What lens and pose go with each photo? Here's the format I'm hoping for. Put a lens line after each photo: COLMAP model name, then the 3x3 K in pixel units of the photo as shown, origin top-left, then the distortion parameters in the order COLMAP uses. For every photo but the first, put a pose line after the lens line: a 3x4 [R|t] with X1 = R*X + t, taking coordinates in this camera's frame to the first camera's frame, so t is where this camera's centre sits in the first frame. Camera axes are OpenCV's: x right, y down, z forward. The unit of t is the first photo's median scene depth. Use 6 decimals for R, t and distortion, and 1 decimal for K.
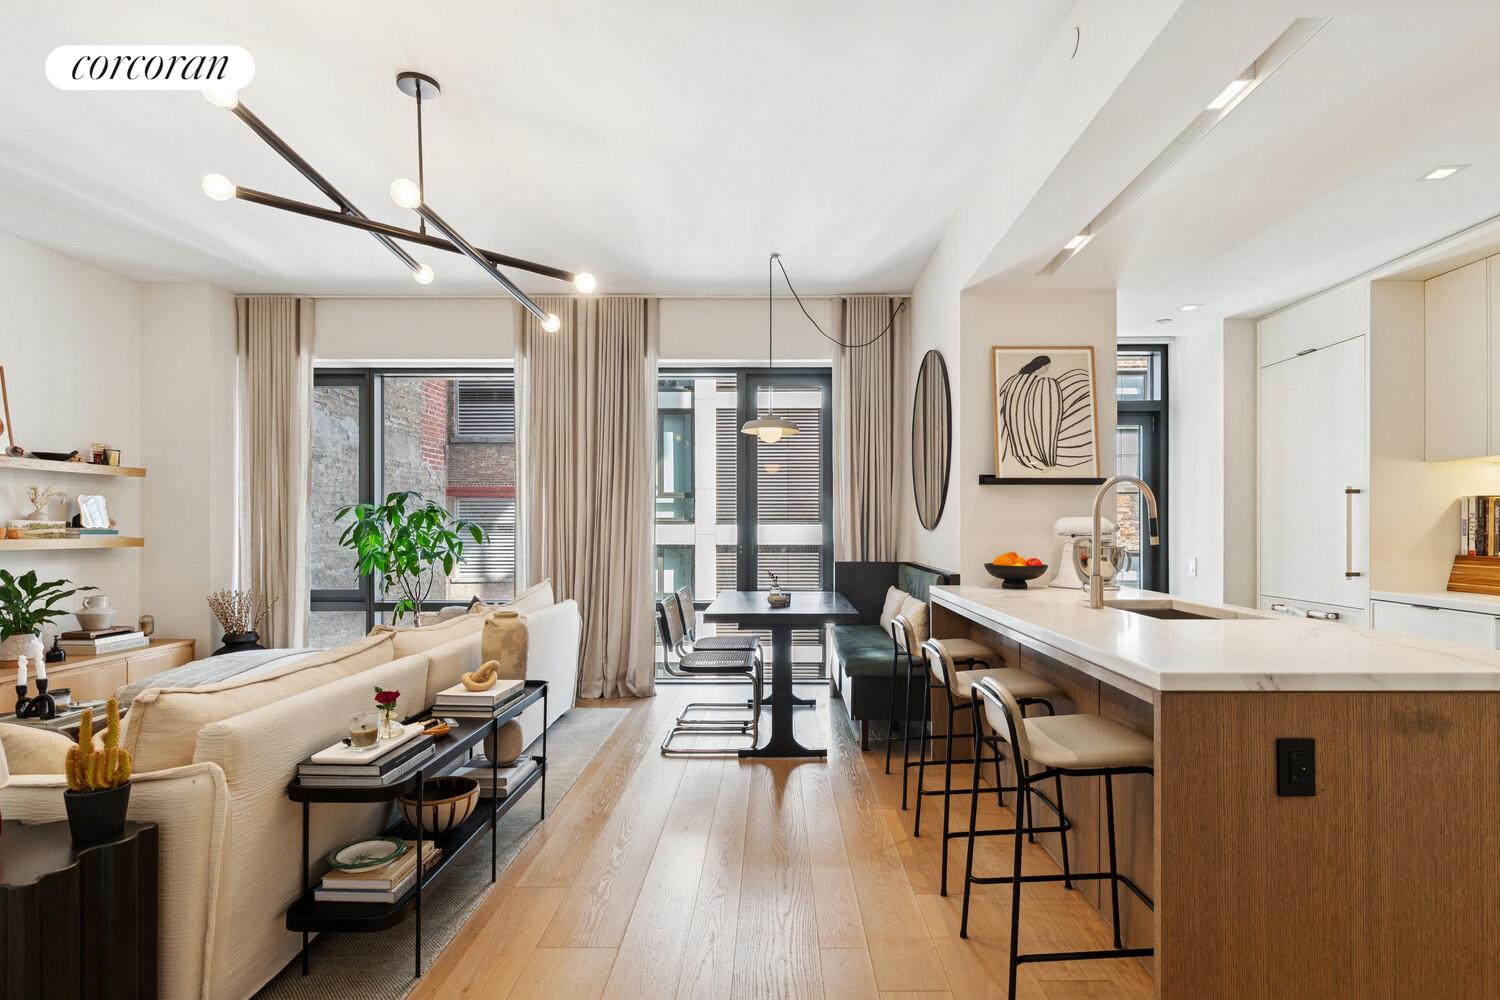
lens RADIAL K [[744.3, 0, 770.0], [0, 744.3, 532.2], [0, 0, 1]] dist [-0.000127, -0.000753]
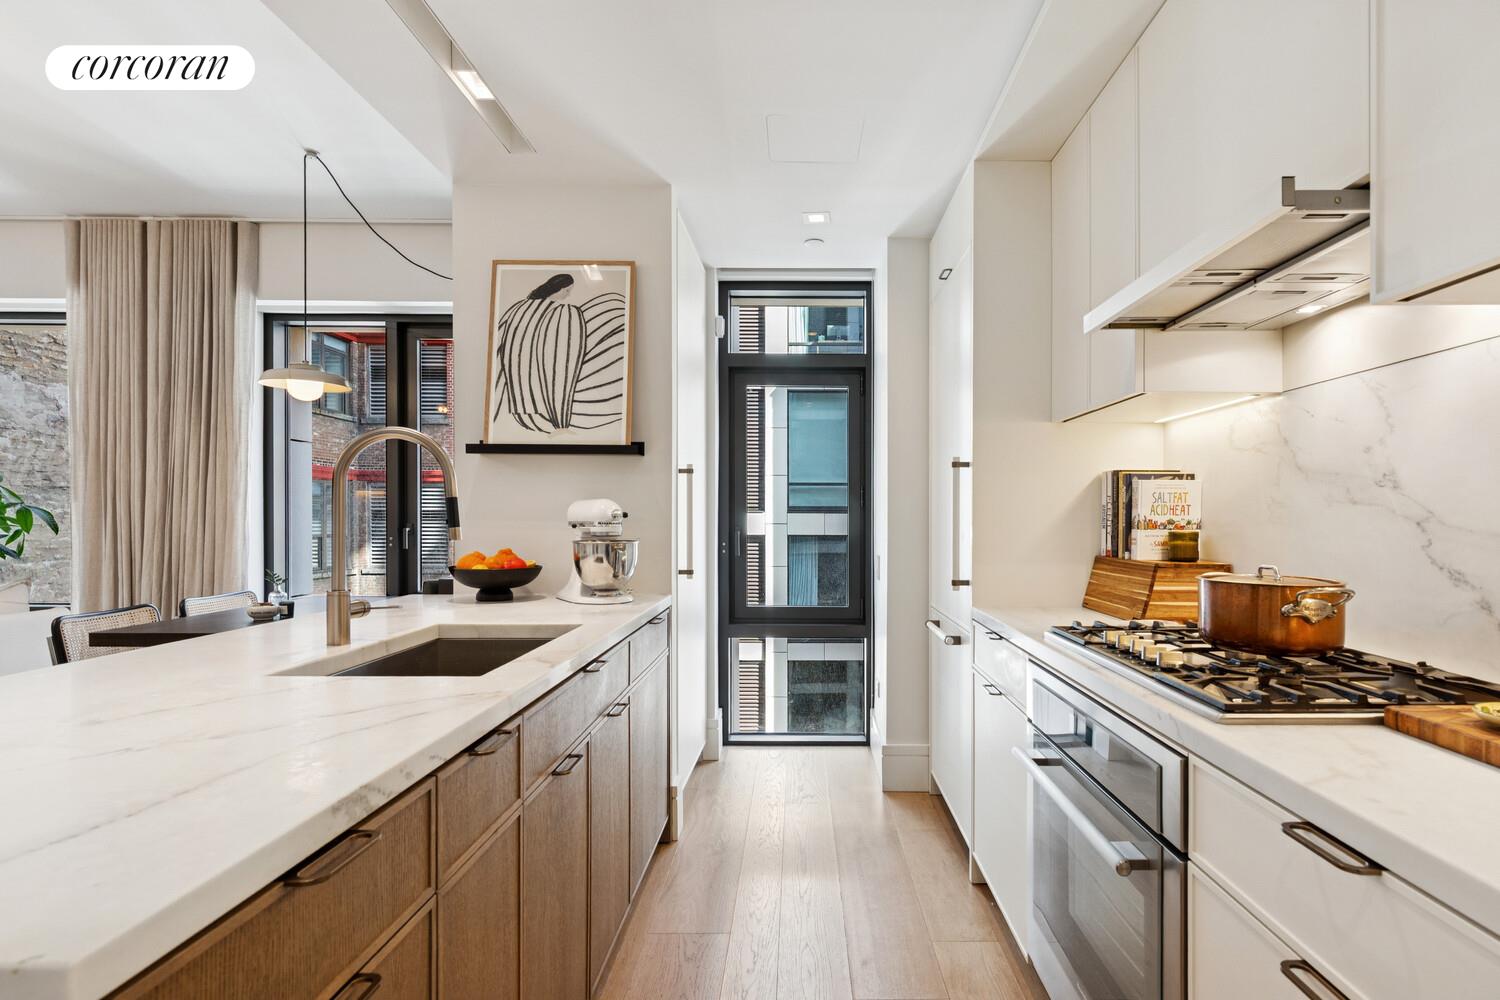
lens RADIAL K [[744.3, 0, 790.6], [0, 744.3, 521.5], [0, 0, 1]] dist [-0.000127, -0.000753]
pose [[0.999817, 0.004947, 0.018465, 0.575691], [-0.004953, 0.999988, 0.000262, -0.000628], [-0.018464, -0.000354, 0.999829, 0.282802]]
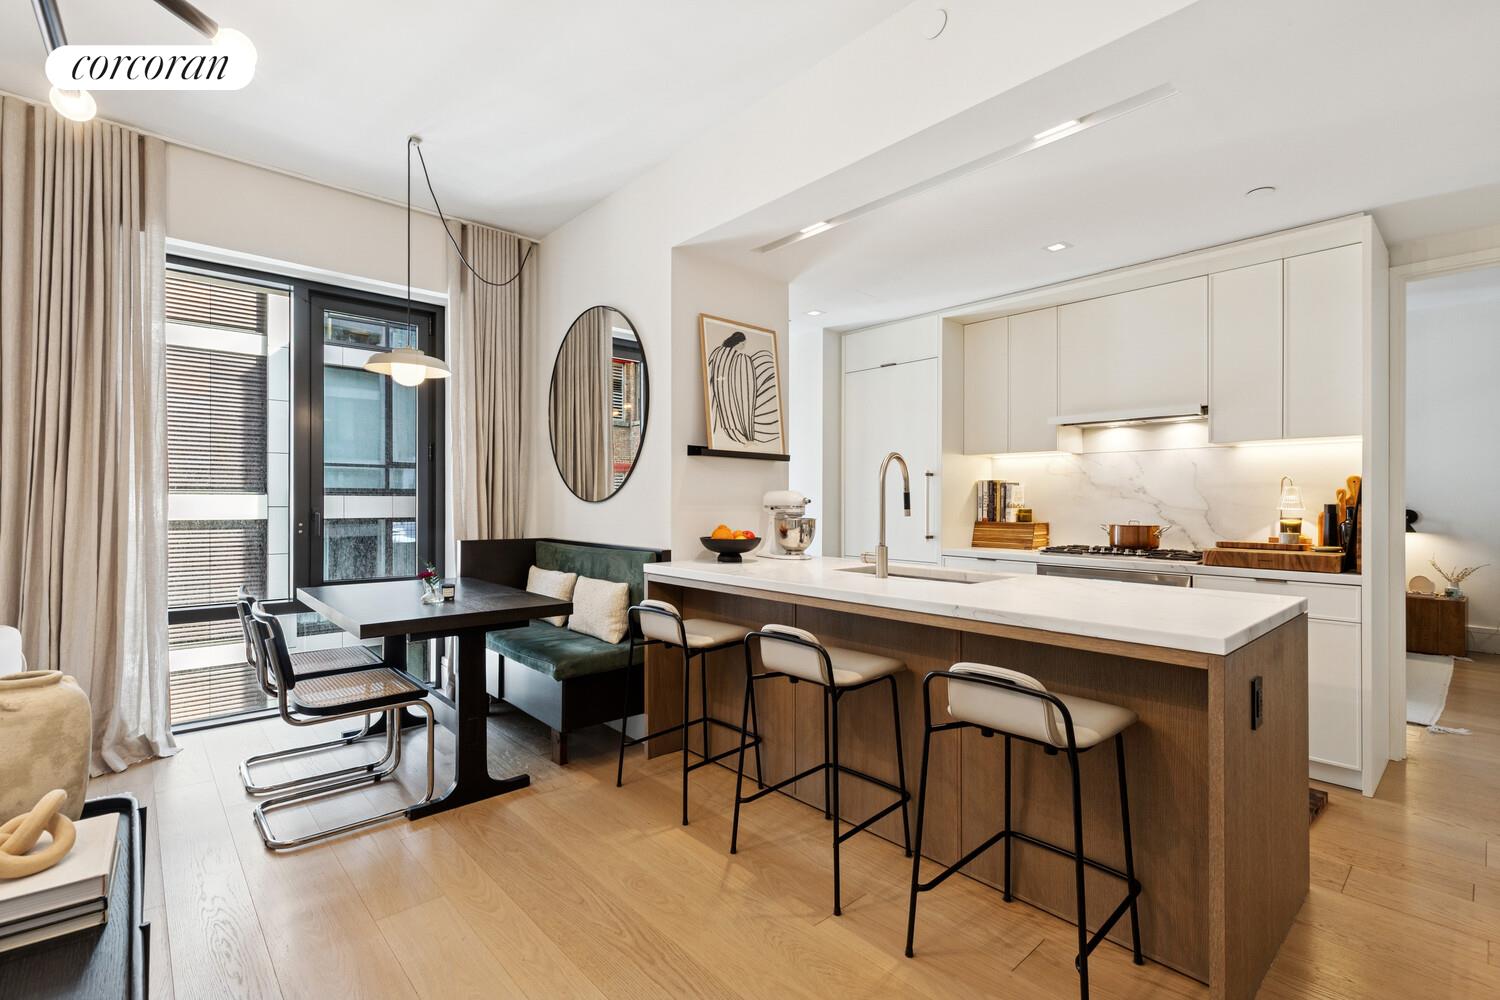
lens RADIAL K [[683.9, 0, 757.1], [0, 683.9, 504.3], [0, 0, 1]] dist [0.005127, 0.001228]
pose [[0.733080, 0.001000, 0.680142, -0.254402], [-0.001143, 0.999999, -0.000239, -0.000953], [-0.680142, -0.000602, 0.733080, 0.299022]]
